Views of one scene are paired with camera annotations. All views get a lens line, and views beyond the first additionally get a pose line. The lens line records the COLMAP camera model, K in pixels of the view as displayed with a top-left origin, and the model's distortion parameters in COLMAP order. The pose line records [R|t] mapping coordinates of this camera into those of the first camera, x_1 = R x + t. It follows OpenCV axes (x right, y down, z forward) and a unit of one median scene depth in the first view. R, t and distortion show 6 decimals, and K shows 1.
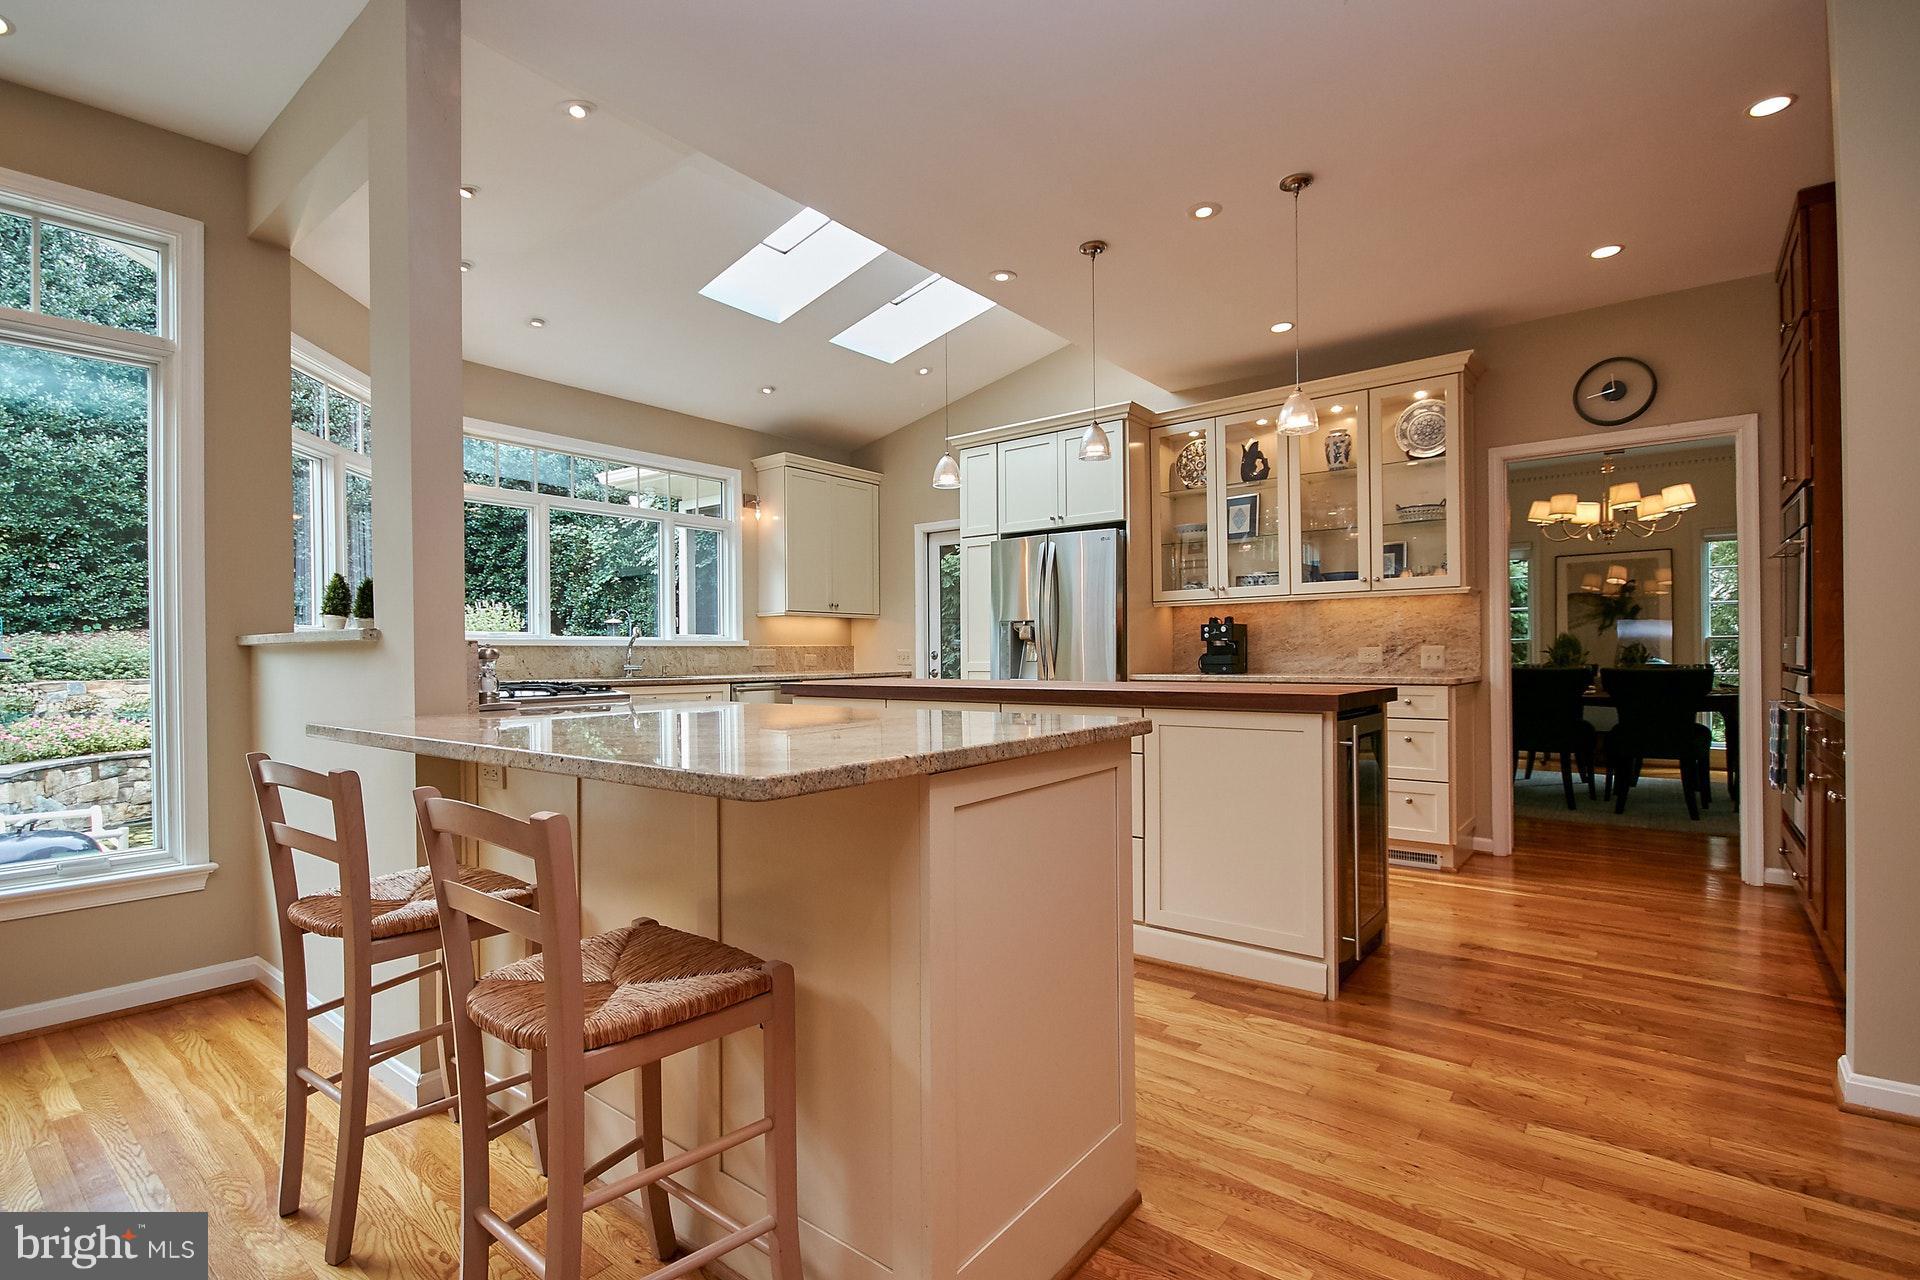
lens RADIAL K [[892.0, 0, 952.3], [0, 892.0, 654.1], [0, 0, 1]] dist [0.014140, -0.013559]
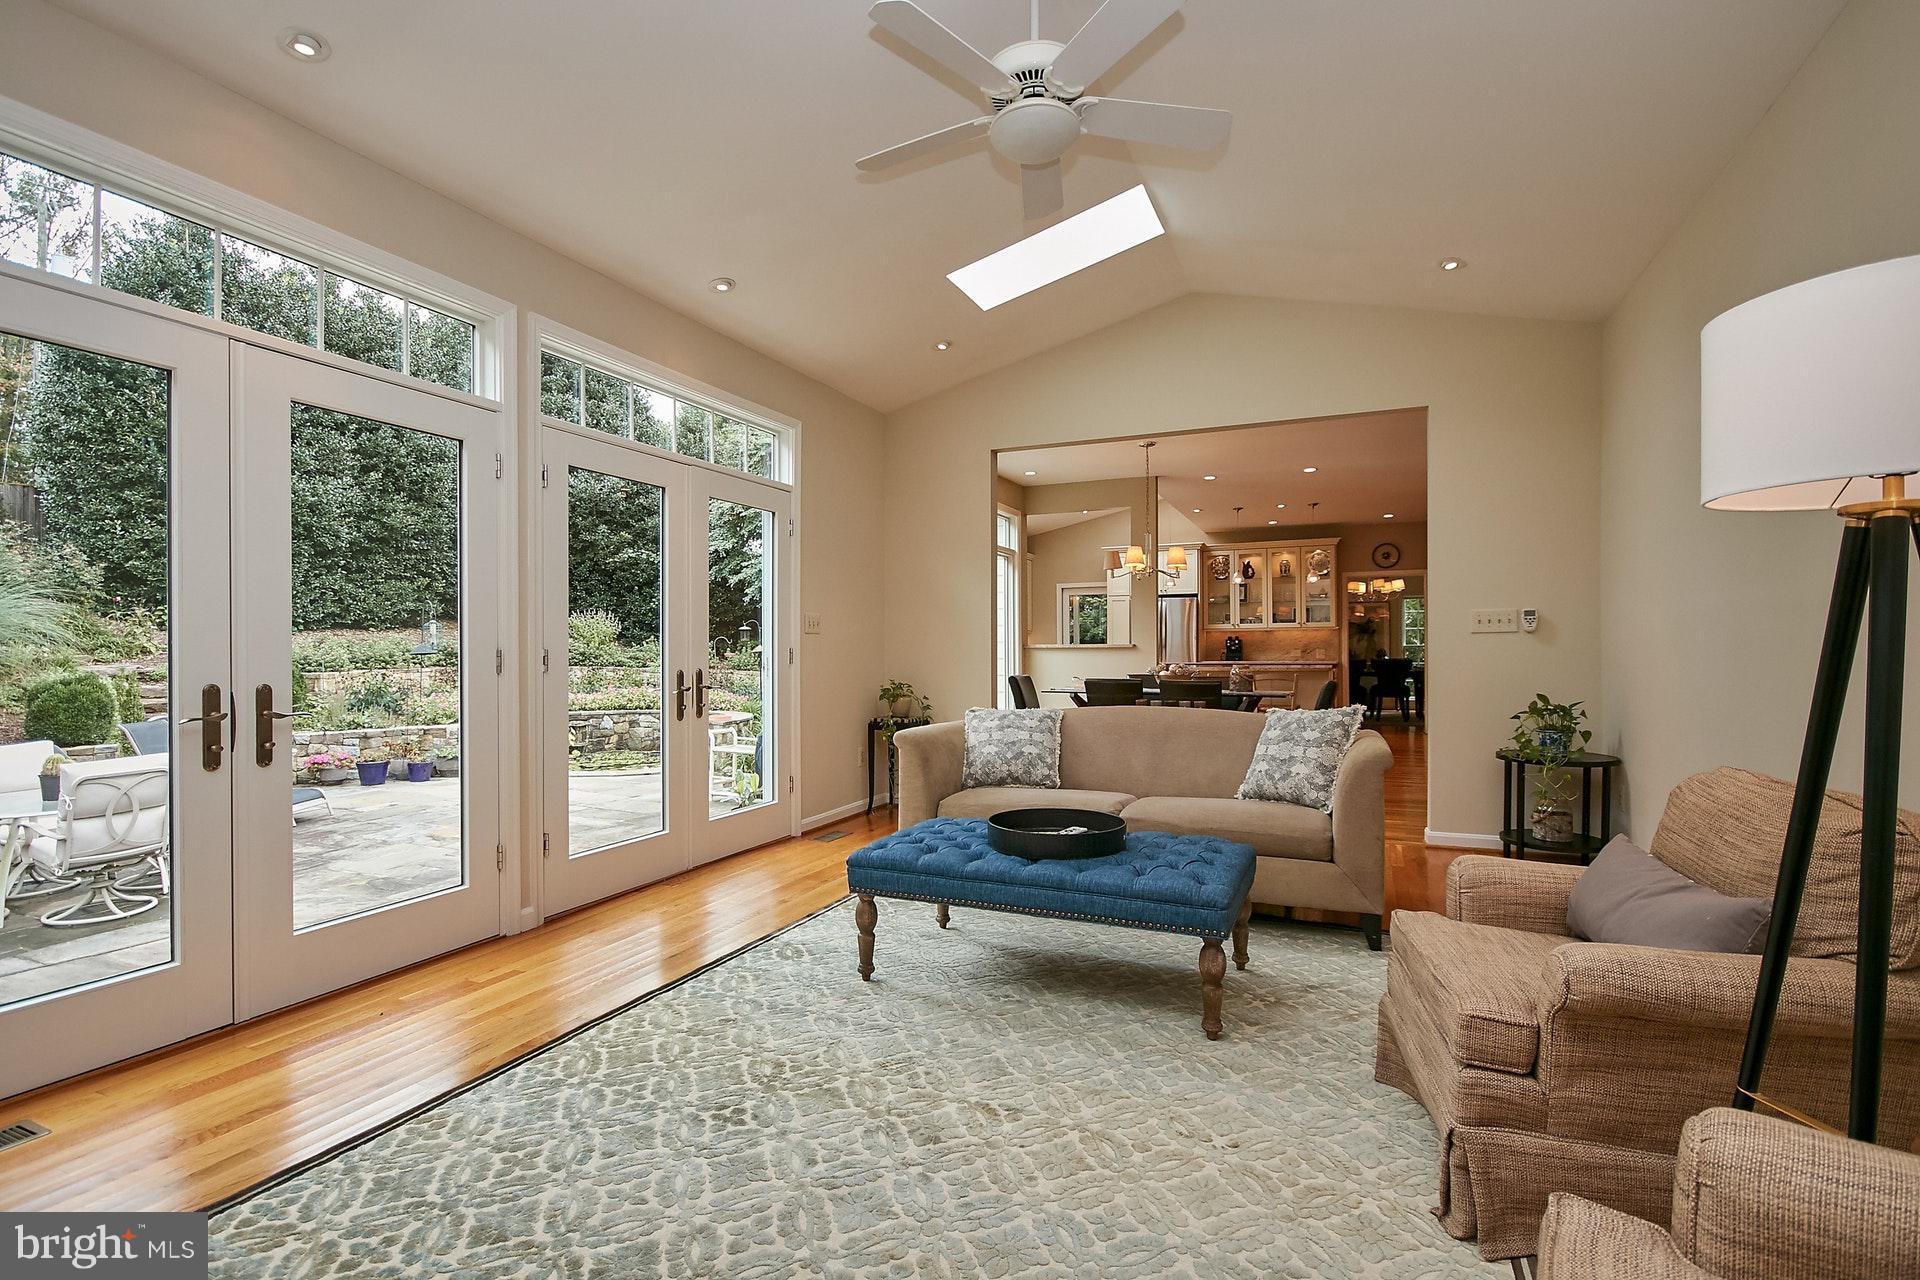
lens RADIAL K [[892.0, 0, 952.3], [0, 892.0, 654.1], [0, 0, 1]] dist [0.014140, -0.013559]
pose [[0.966455, 0.003663, 0.256809, -0.993339], [-0.003781, 0.999993, -0.000031, 0.006888], [-0.256807, -0.000941, 0.966462, -1.038725]]
